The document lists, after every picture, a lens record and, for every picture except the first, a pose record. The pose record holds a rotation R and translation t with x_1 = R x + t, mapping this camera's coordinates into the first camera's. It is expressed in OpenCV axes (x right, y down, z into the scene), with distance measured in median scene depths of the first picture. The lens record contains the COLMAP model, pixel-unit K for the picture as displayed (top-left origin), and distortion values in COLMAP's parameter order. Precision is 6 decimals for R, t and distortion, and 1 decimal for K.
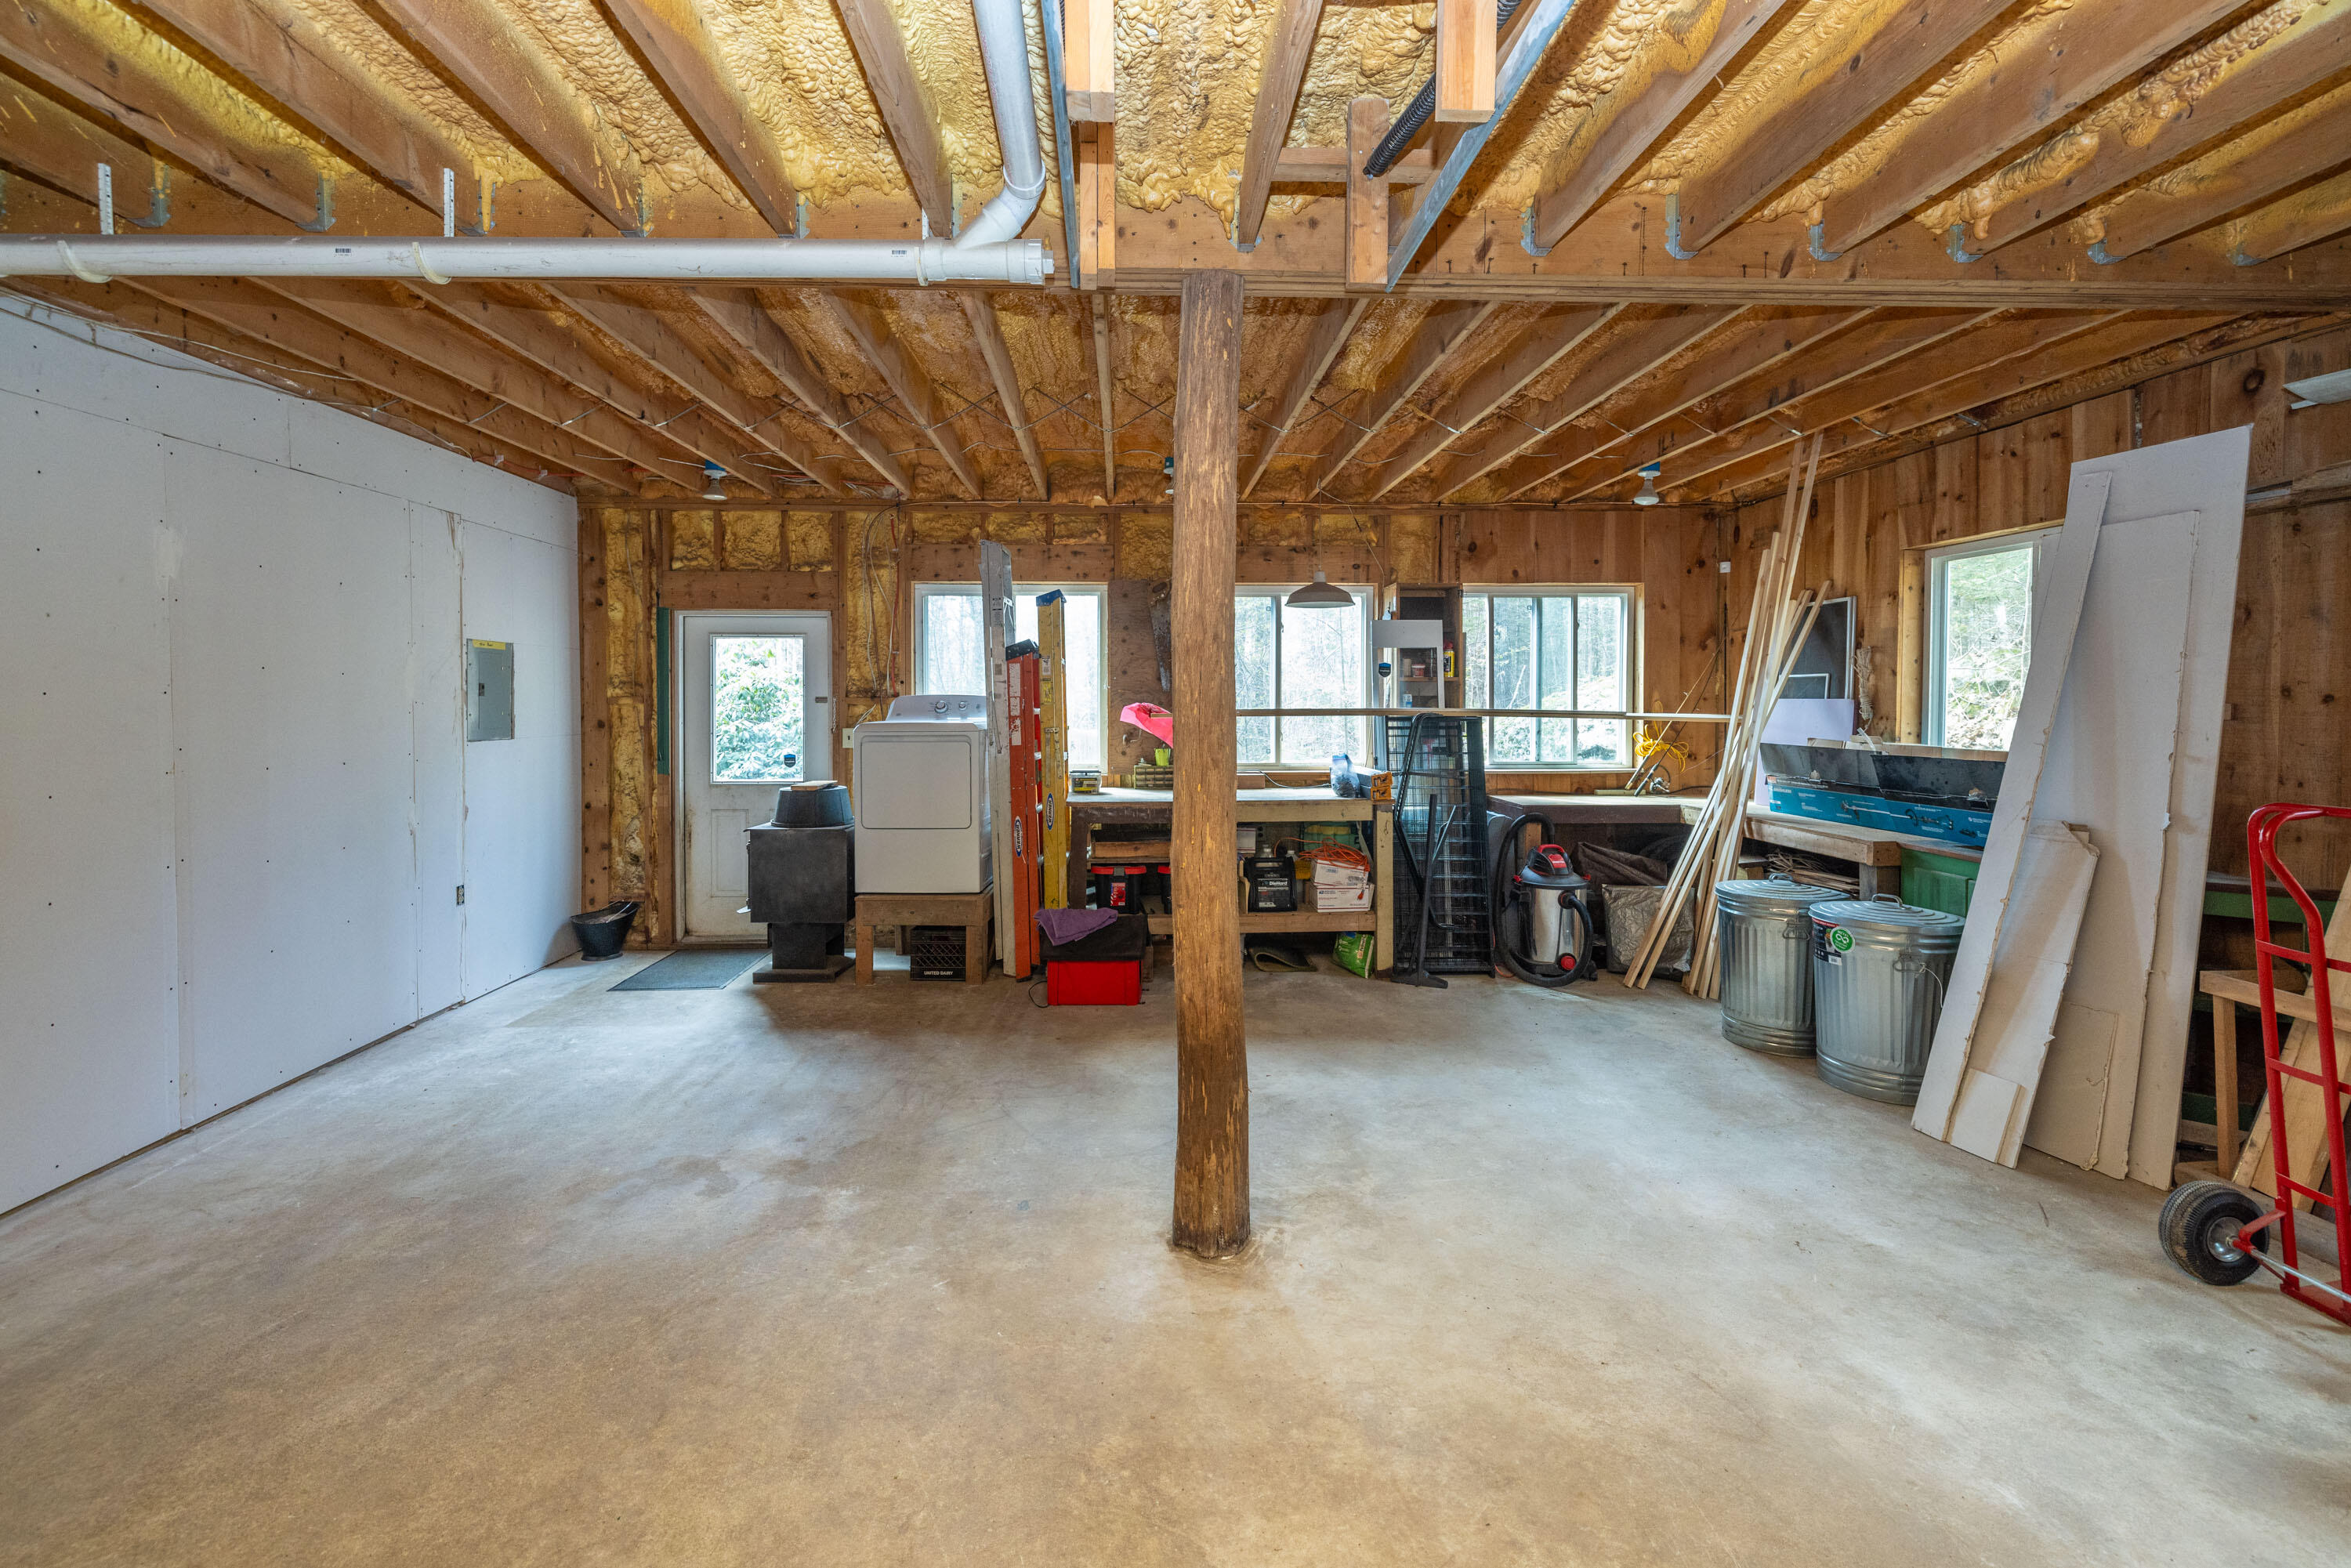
lens RADIAL K [[1012.6, 0, 1229.8], [0, 1012.6, 731.3], [0, 0, 1]] dist [0.001804, 0.000904]
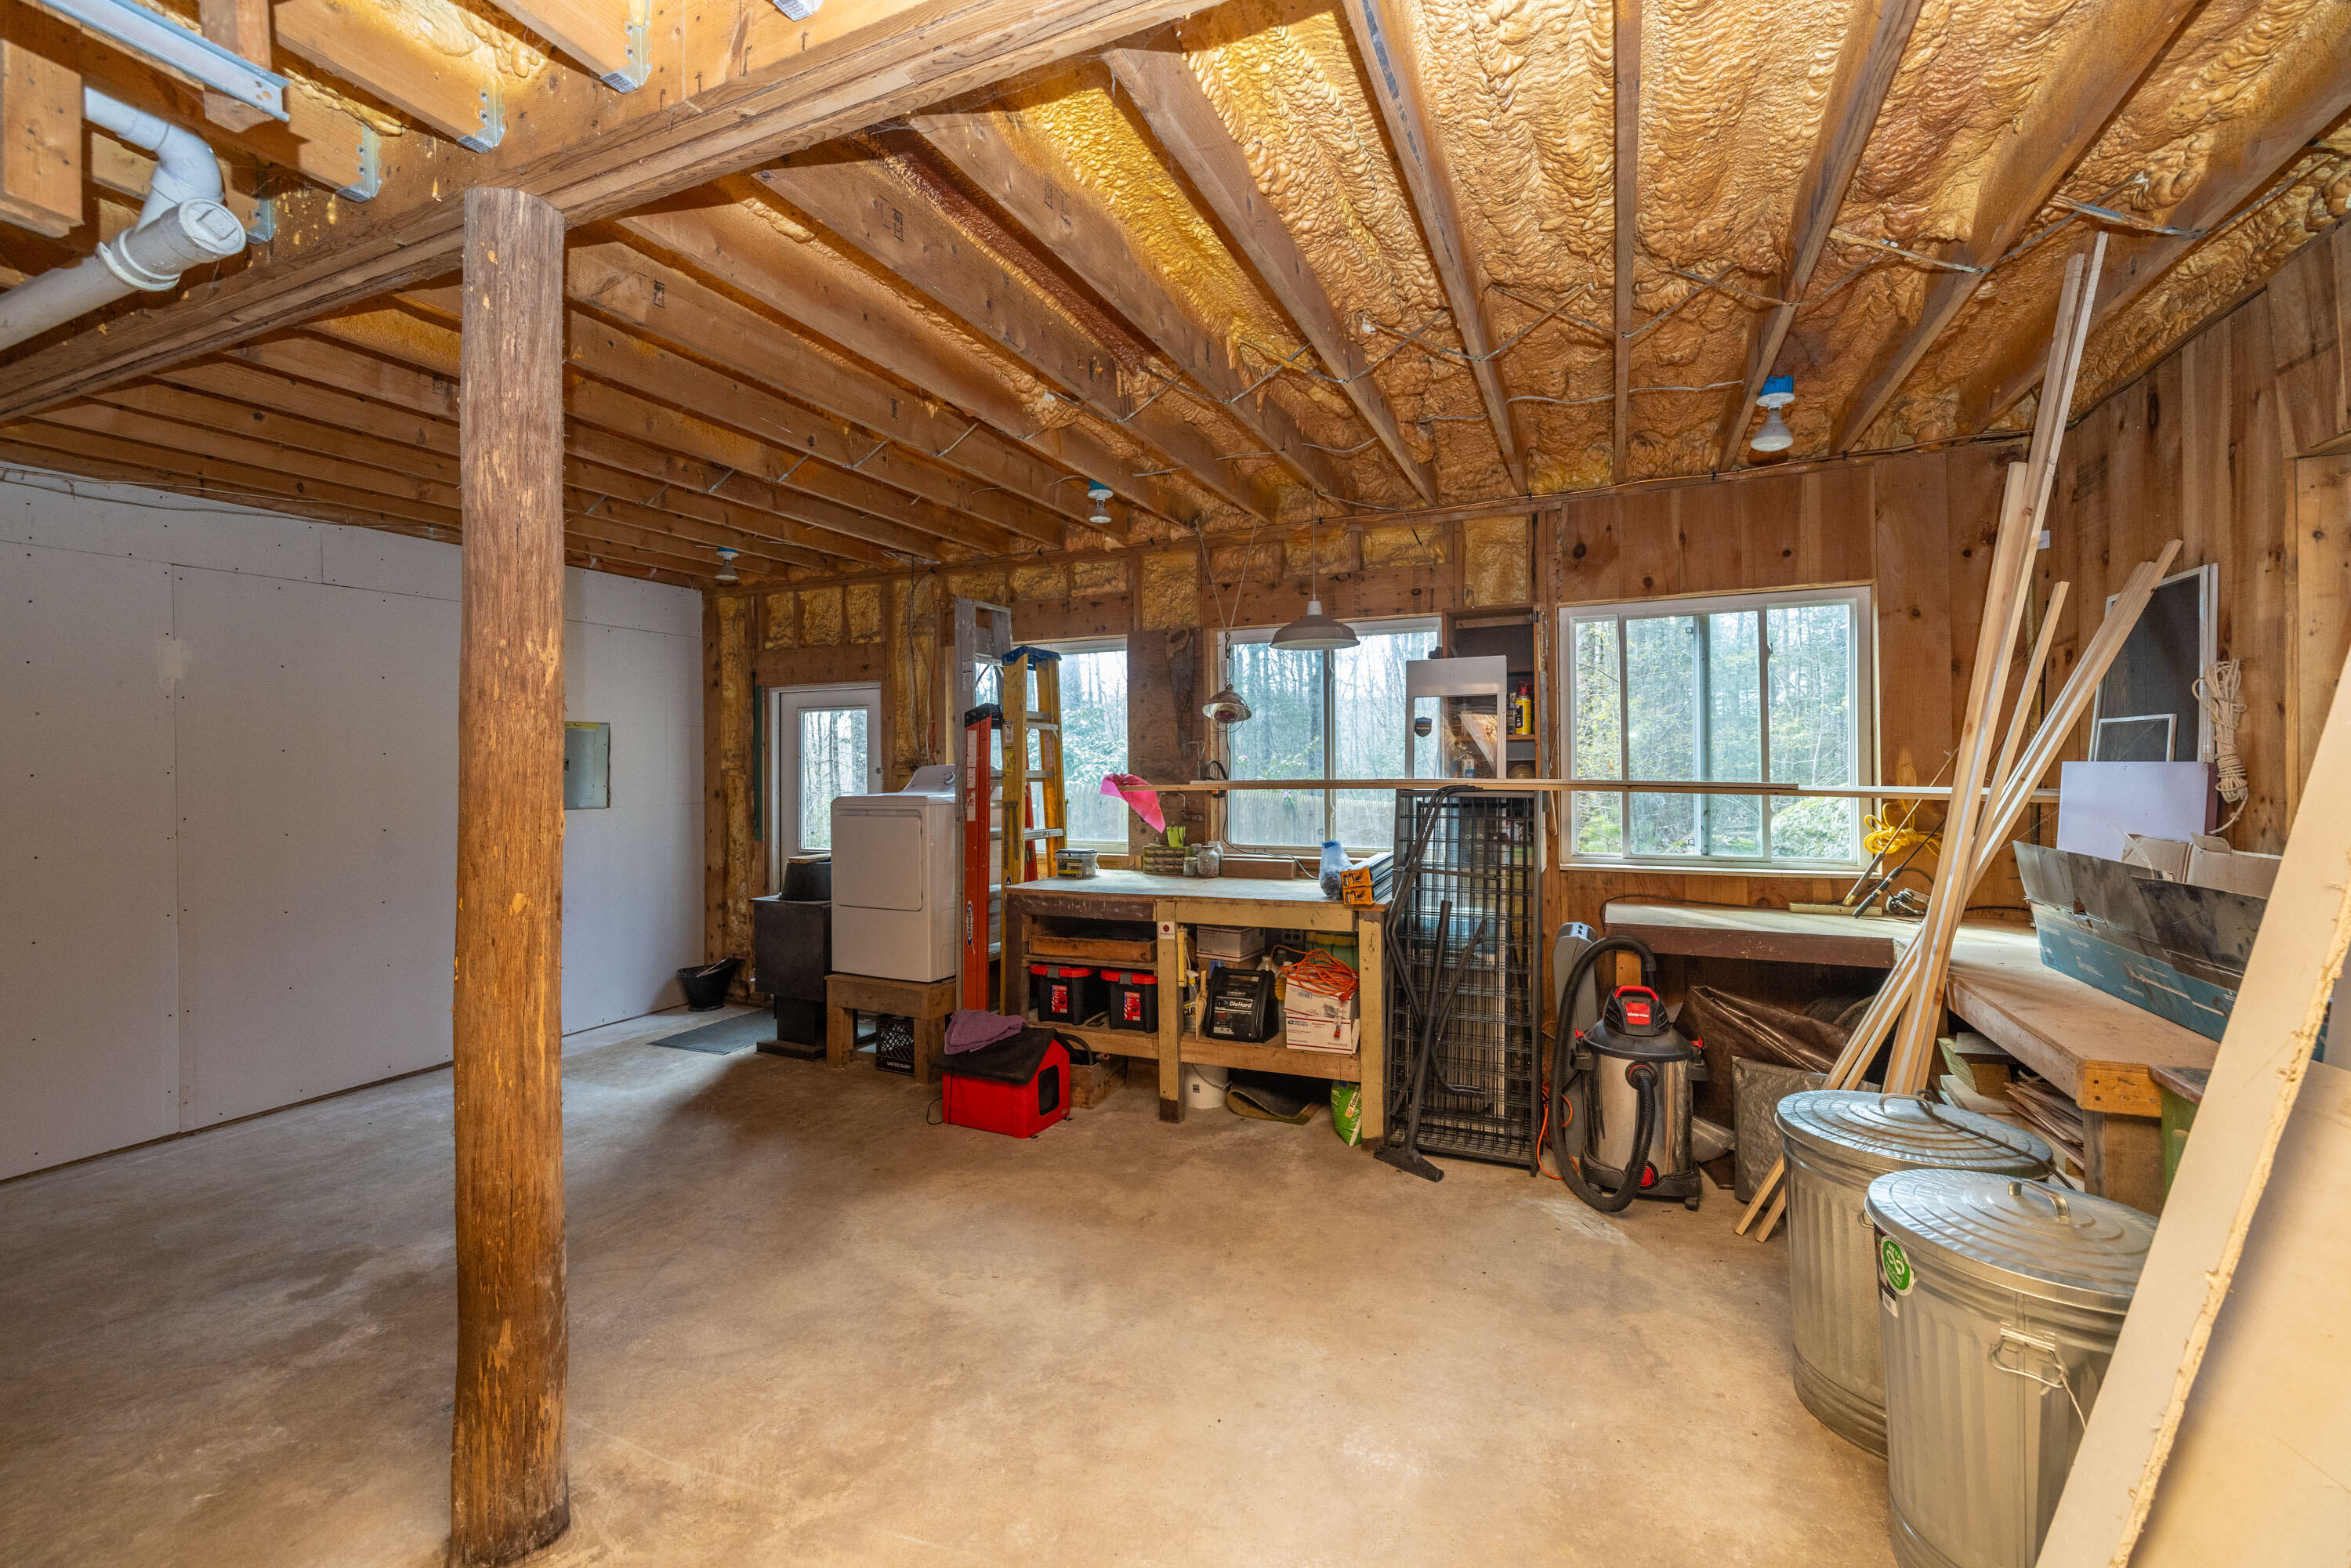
lens RADIAL K [[1012.6, 0, 1172.9], [0, 1012.6, 769.5], [0, 0, 1]] dist [0.001804, 0.000904]
pose [[0.889393, -0.005787, -0.457107, 0.321612], [-0.005707, 0.999701, -0.023762, -0.010654], [0.457108, 0.023742, 0.889094, 0.250693]]
